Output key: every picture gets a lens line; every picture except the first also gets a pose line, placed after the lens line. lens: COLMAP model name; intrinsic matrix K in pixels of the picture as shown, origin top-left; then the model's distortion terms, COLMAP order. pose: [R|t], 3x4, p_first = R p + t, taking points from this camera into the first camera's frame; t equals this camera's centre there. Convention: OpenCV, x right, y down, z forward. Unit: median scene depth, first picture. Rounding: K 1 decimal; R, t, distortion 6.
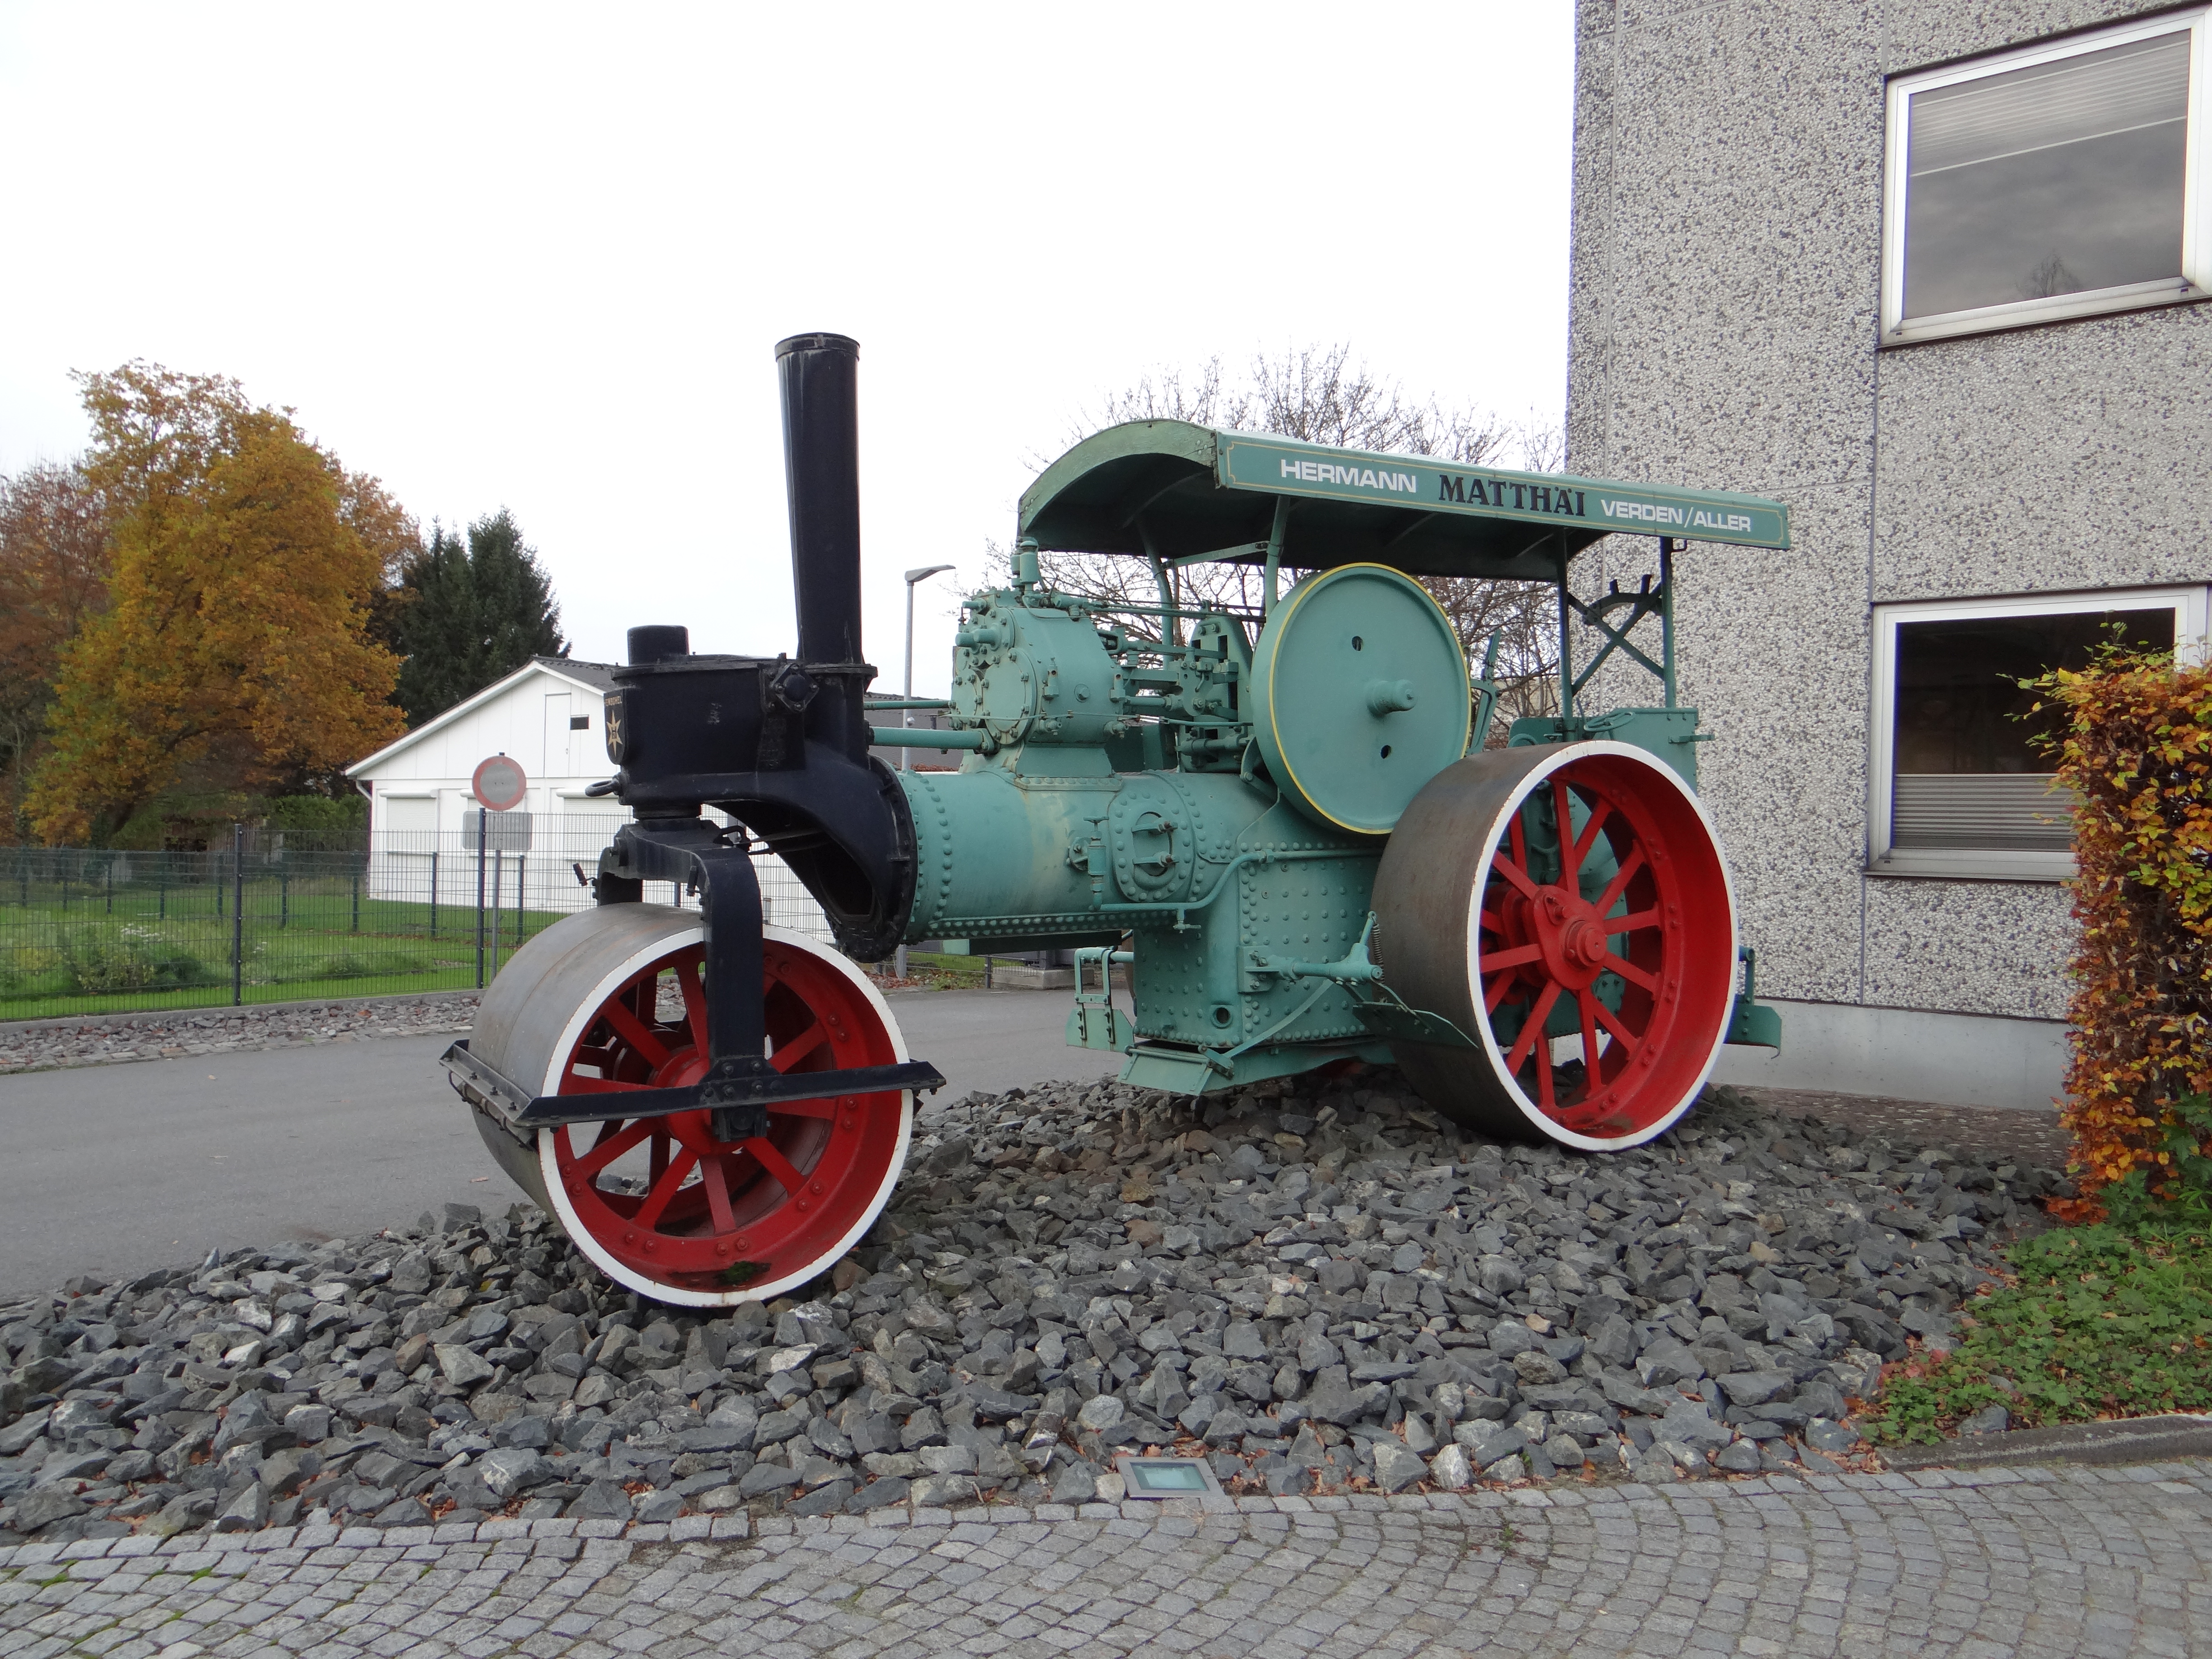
lens RADIAL K [[1875.3, 0, 1115.0], [0, 1875.3, 826.0], [0, 0, 1]] dist [-0.013470, 0.019022]
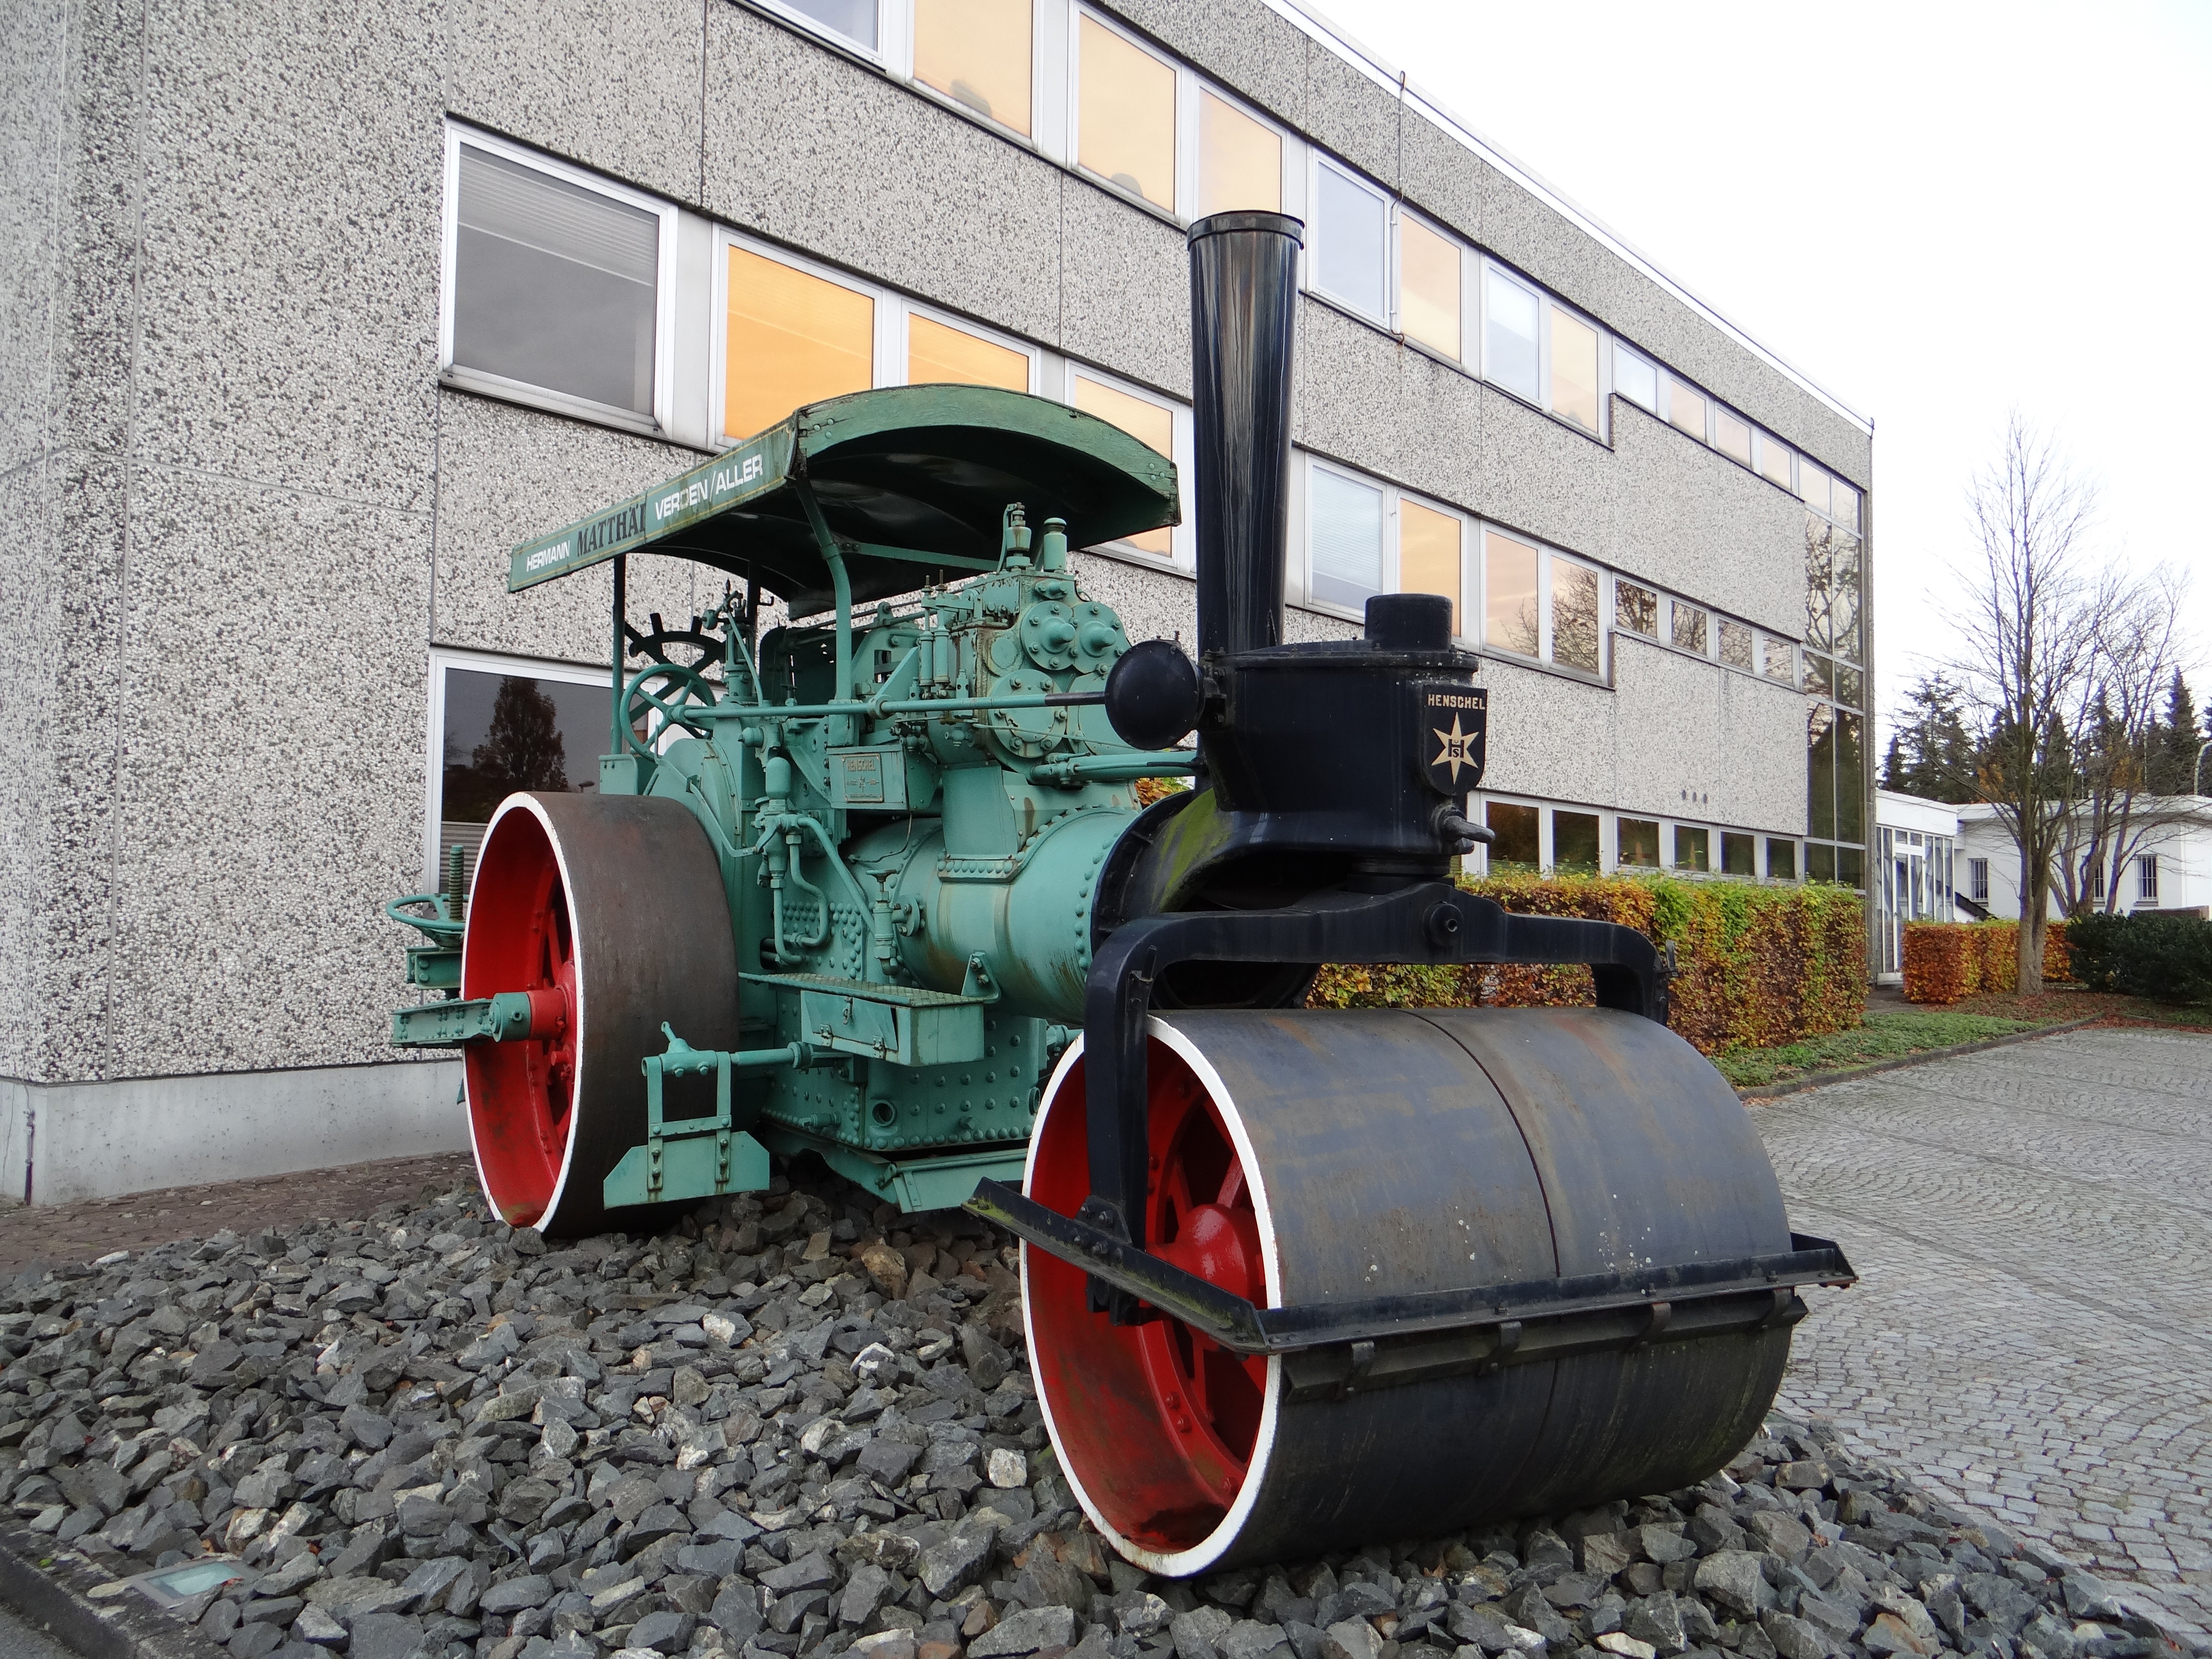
lens RADIAL K [[1875.3, 0, 1104.8], [0, 1875.3, 832.9], [0, 0, 1]] dist [-0.013470, 0.019022]
pose [[-0.048159, 0.027318, 0.998466, -0.569295], [-0.007687, 0.999586, -0.027720, 0.002914], [-0.998810, -0.009010, -0.047929, 0.689128]]
